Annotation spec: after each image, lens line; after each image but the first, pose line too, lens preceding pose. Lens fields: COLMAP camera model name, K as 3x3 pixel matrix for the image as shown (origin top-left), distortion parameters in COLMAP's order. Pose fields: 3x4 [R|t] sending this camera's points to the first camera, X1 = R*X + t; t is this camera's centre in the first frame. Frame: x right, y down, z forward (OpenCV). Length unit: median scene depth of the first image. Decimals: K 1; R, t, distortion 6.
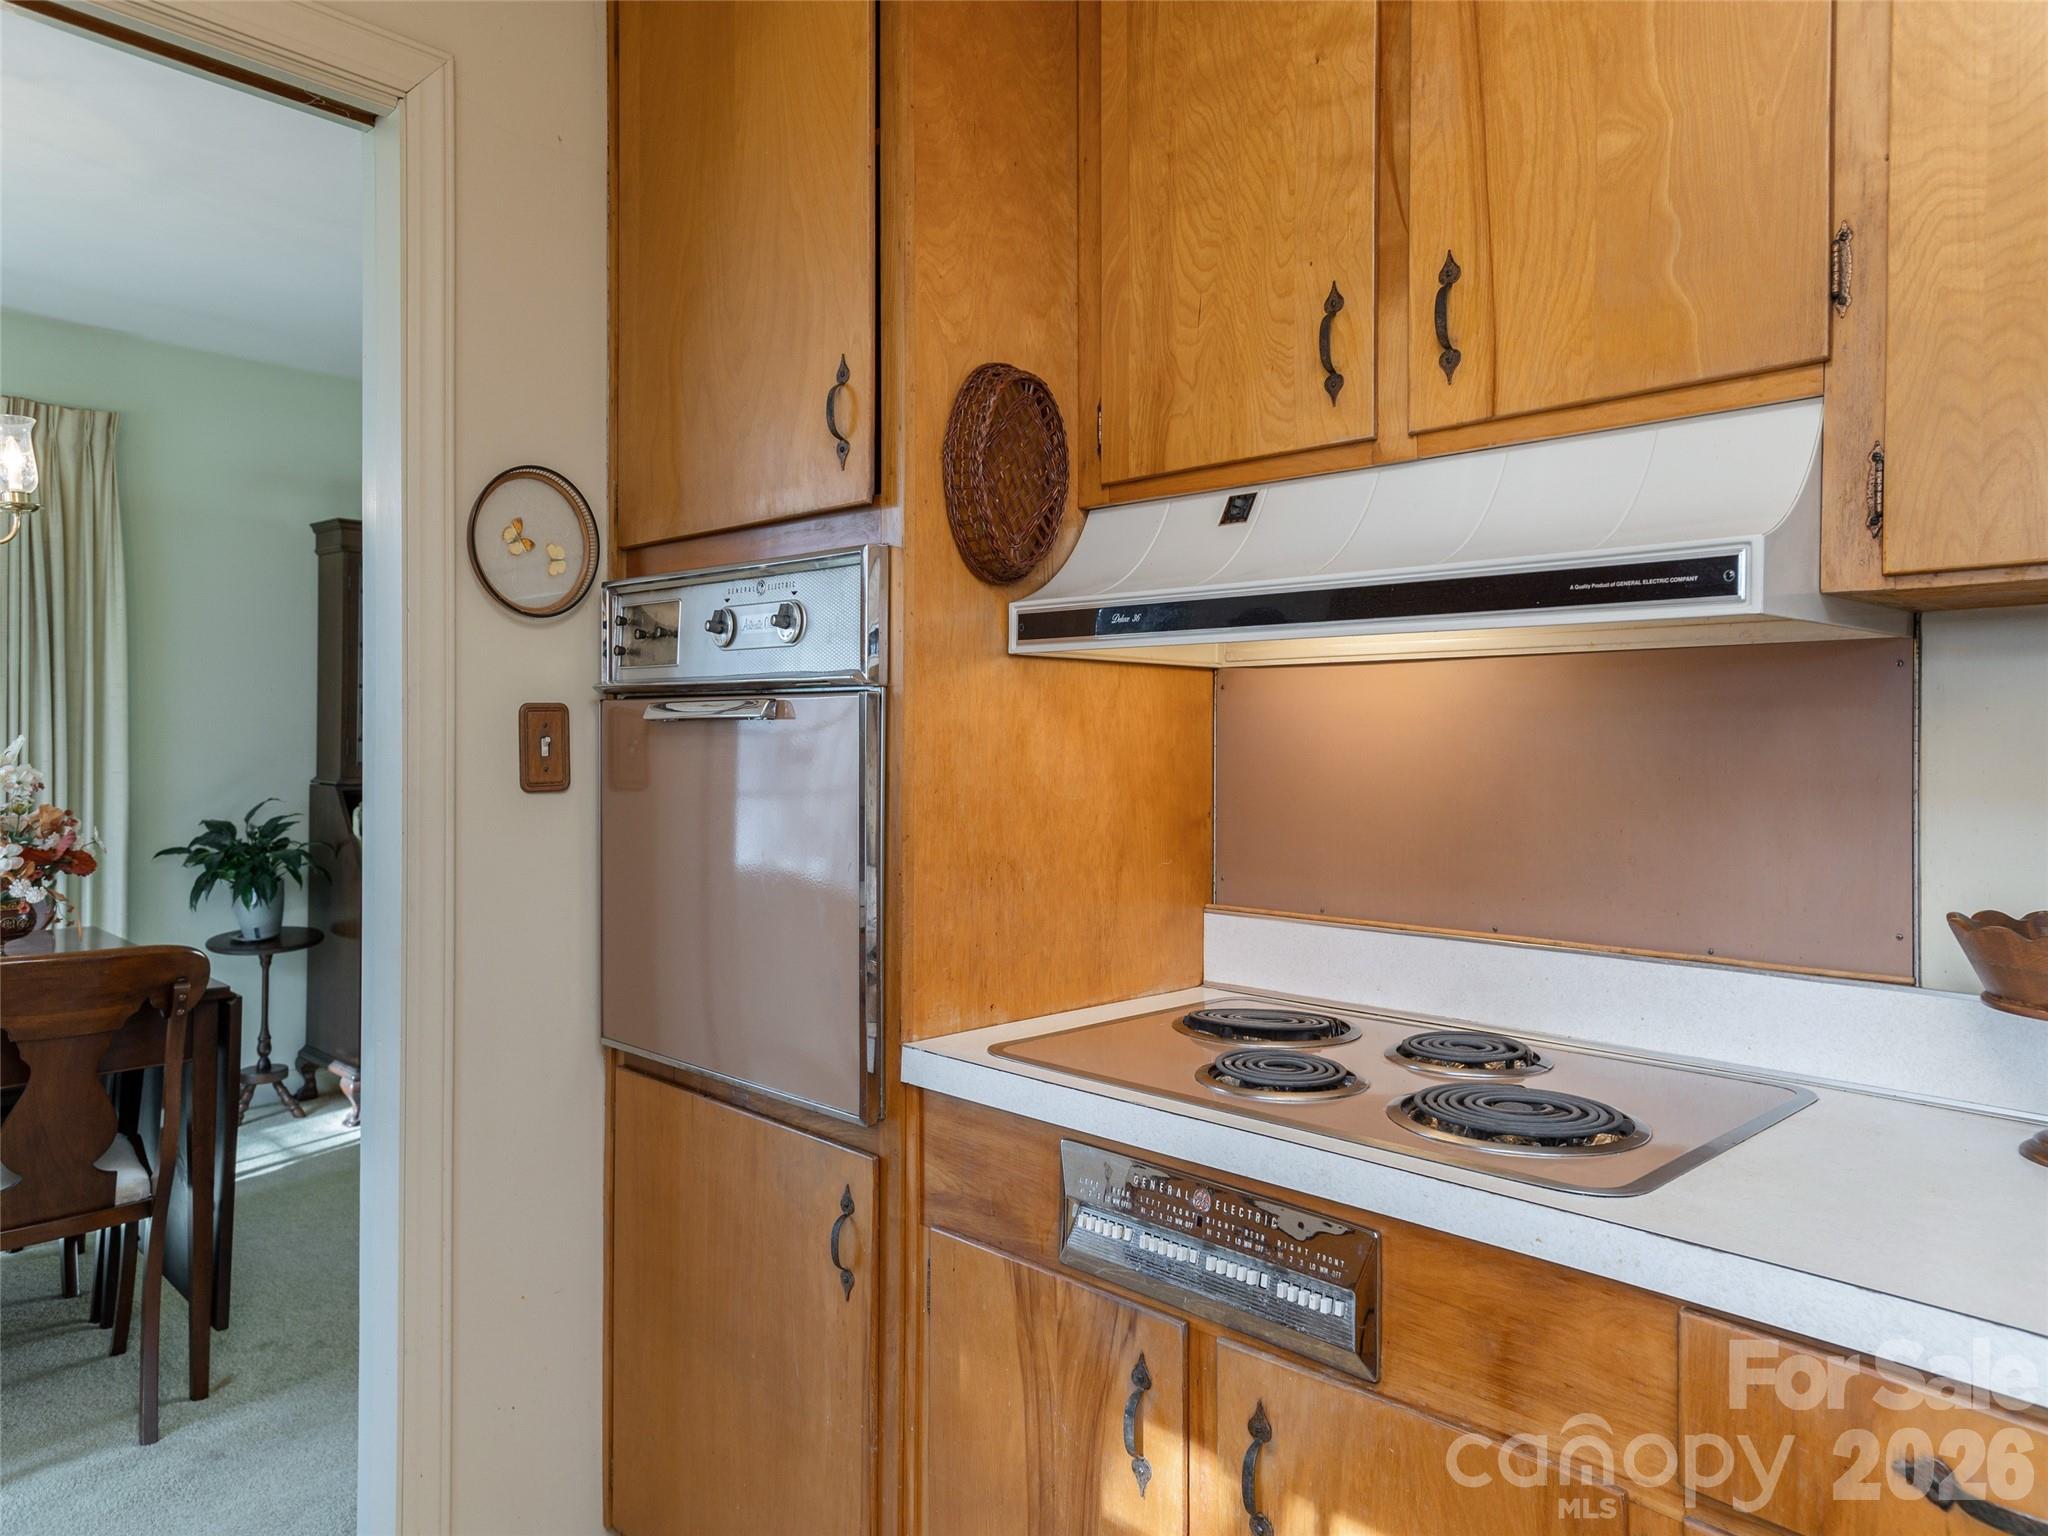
lens RADIAL K [[1403.1, 0, 1006.6], [0, 1403.1, 737.5], [0, 0, 1]] dist [0.046100, 0.005451]
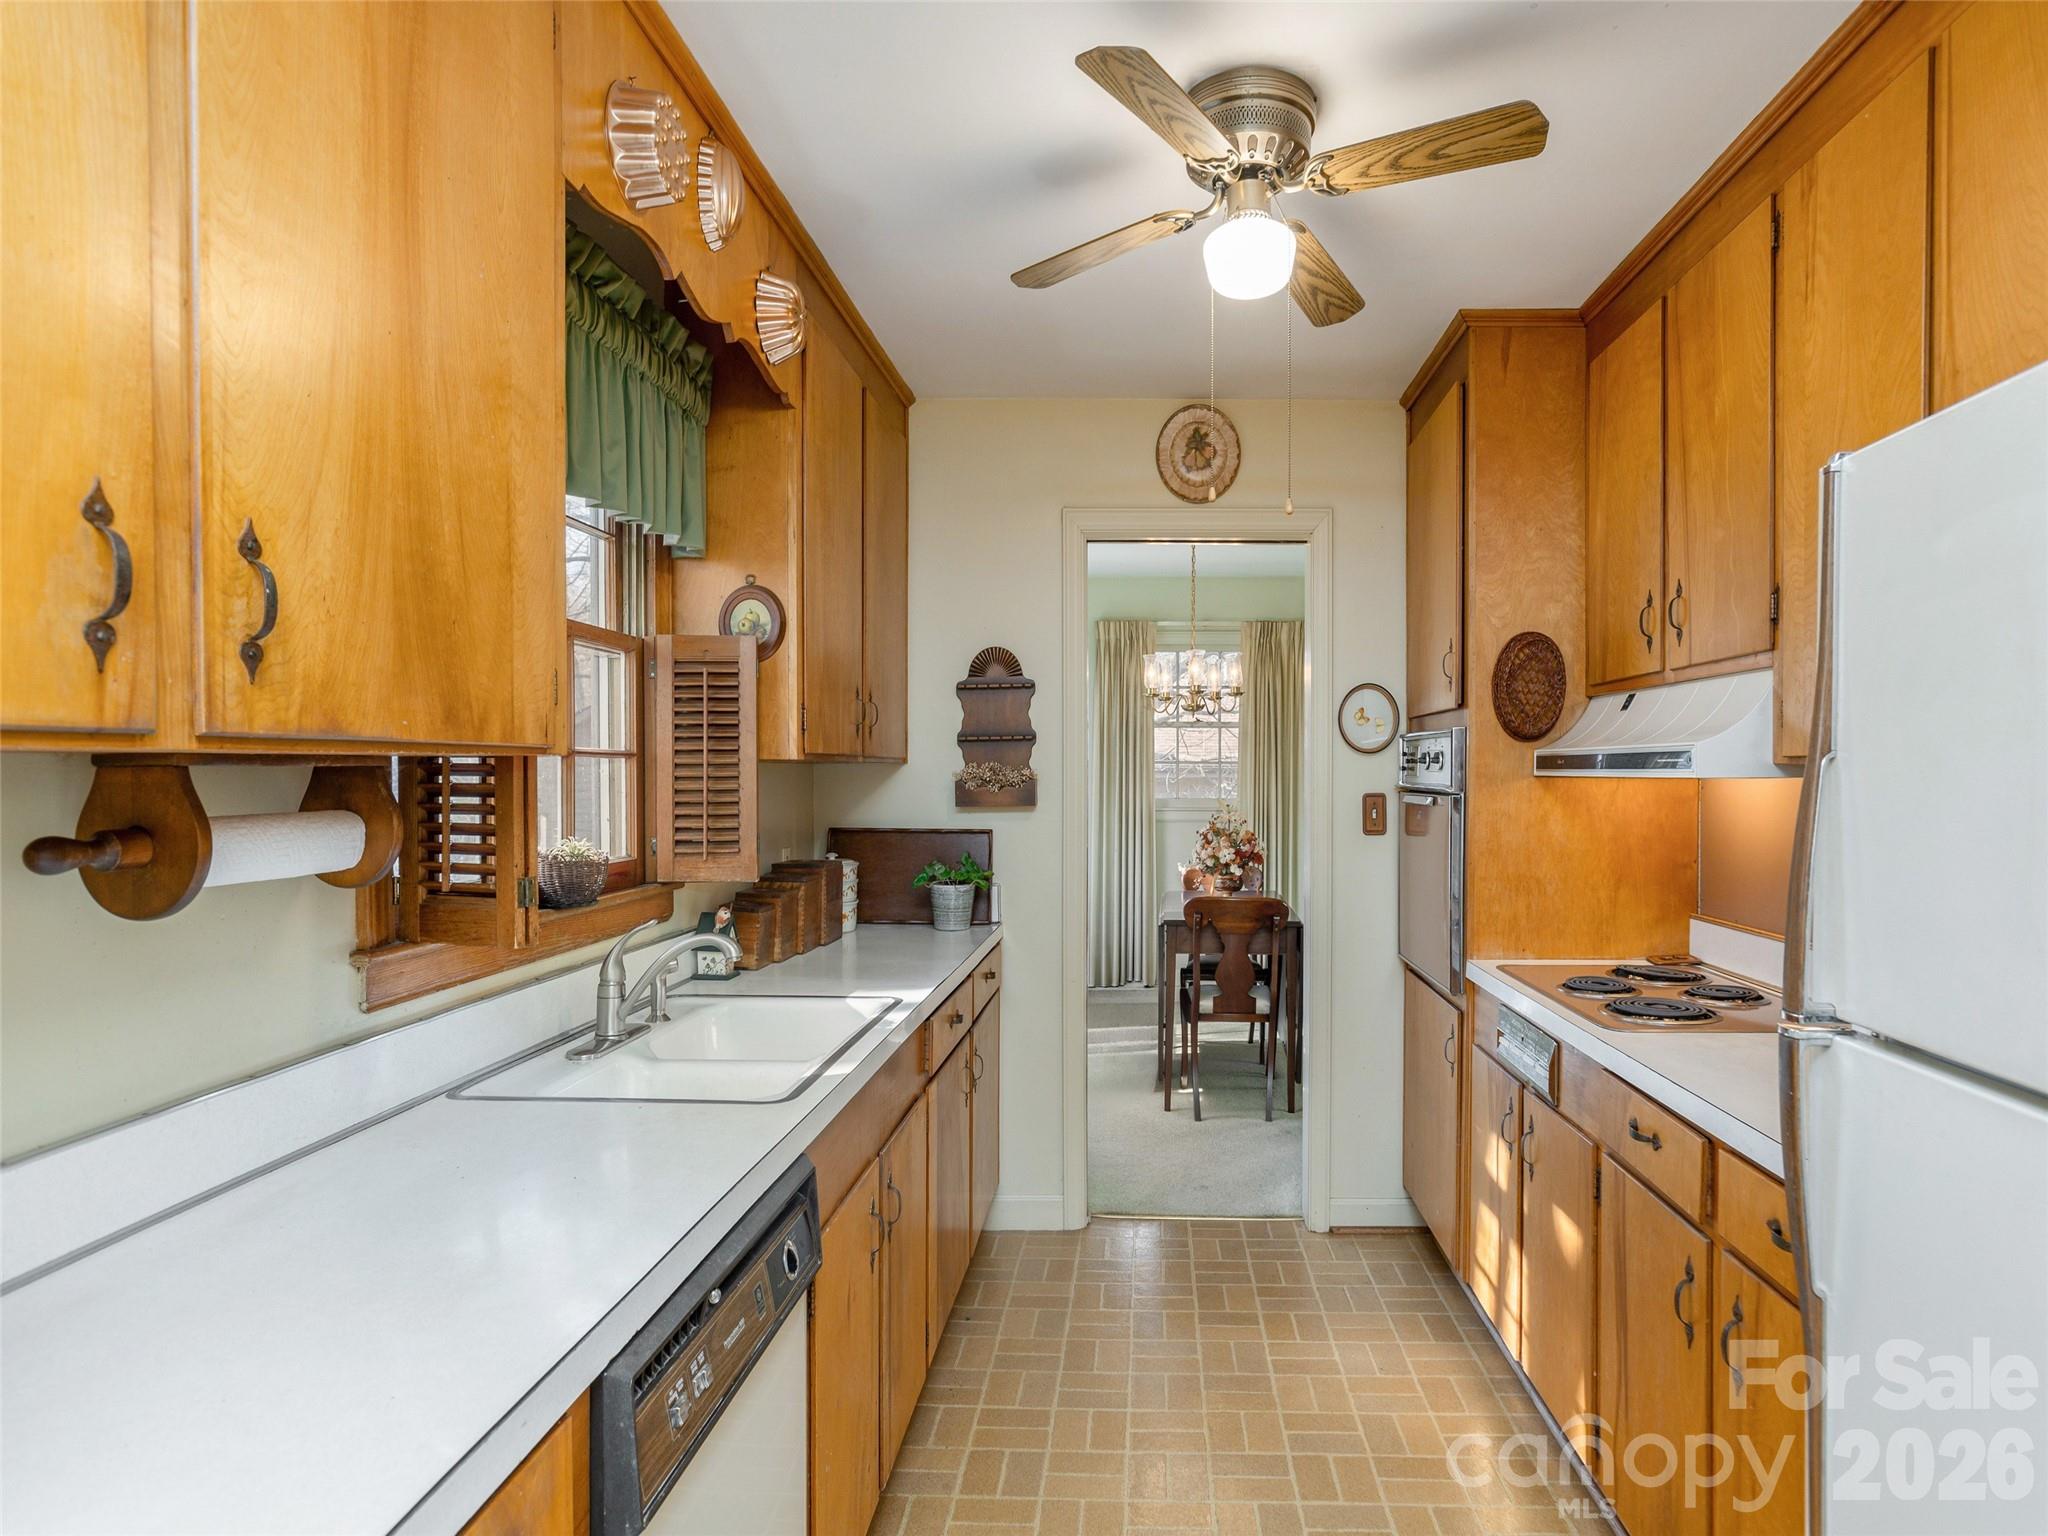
lens RADIAL K [[1140.2, 0, 1112.3], [0, 1140.2, 791.8], [0, 0, 1]] dist [-0.025715, 0.020578]
pose [[0.687684, 0.007297, -0.725974, 0.705675], [0.004270, 0.999892, 0.014095, -0.057153], [0.725998, -0.012793, 0.687578, -0.509439]]
